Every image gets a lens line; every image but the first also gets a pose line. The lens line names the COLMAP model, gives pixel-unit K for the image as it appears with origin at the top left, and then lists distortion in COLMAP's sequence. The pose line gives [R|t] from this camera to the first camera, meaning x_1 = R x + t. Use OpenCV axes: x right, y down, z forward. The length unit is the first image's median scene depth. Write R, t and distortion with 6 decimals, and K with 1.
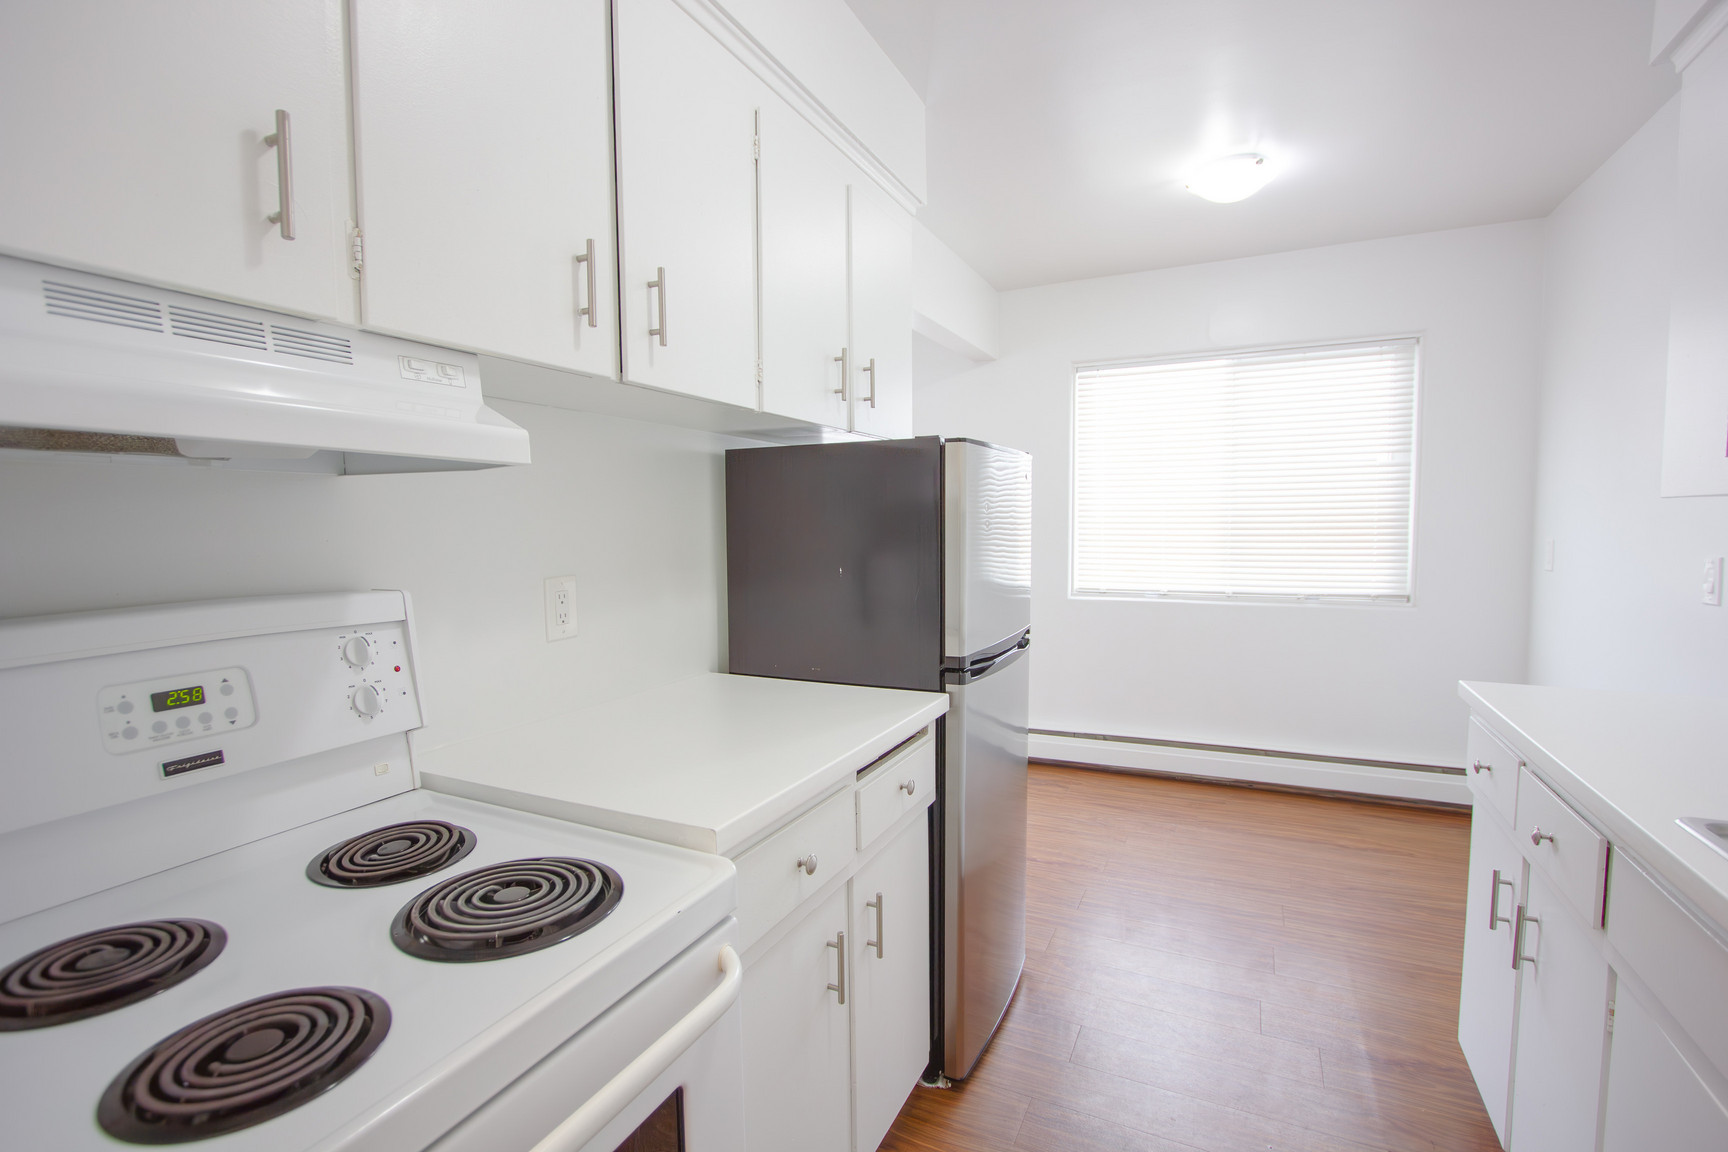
lens RADIAL K [[793.4, 0, 862.8], [0, 793.4, 589.4], [0, 0, 1]] dist [-0.001592, 0.000782]
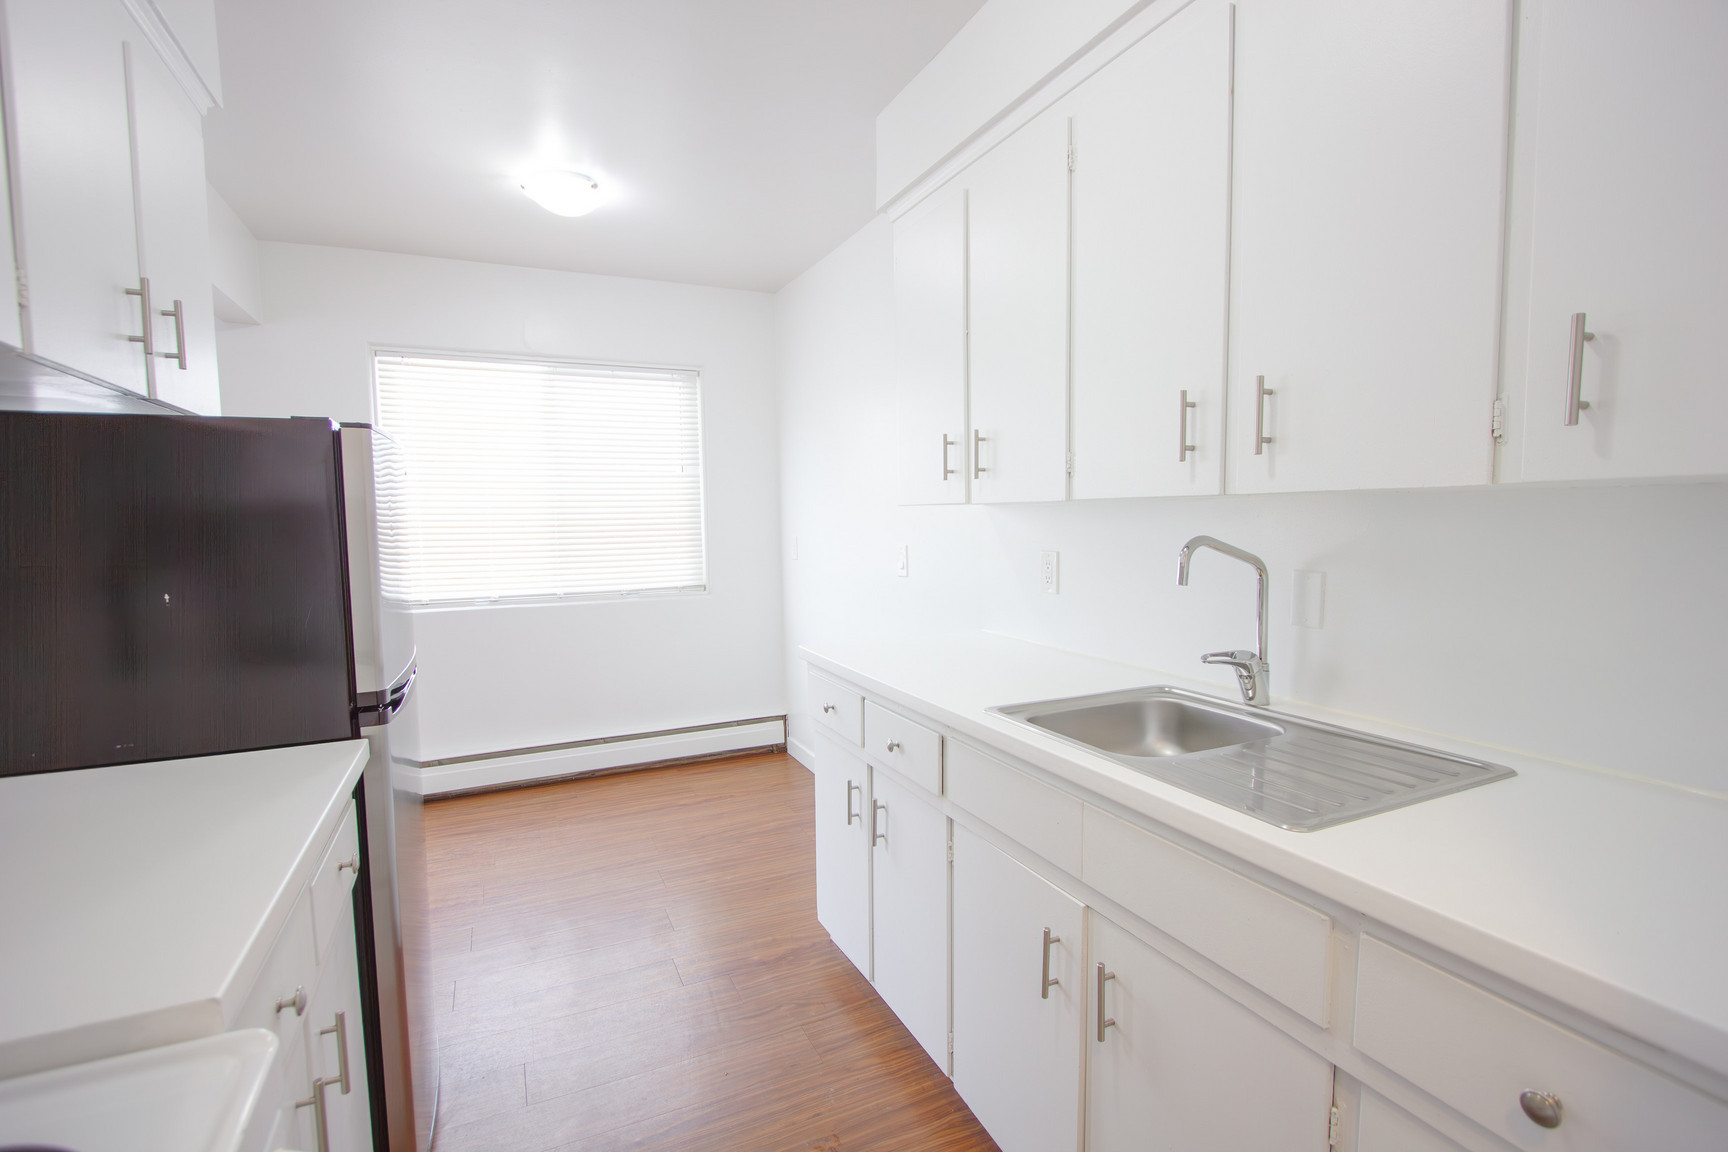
lens RADIAL K [[793.4, 0, 861.5], [0, 793.4, 588.9], [0, 0, 1]] dist [-0.001592, 0.000782]
pose [[0.647207, -0.068676, 0.759215, -0.102570], [0.073129, 0.996934, 0.027839, -0.003604], [-0.758799, 0.037504, 0.650244, 0.051195]]
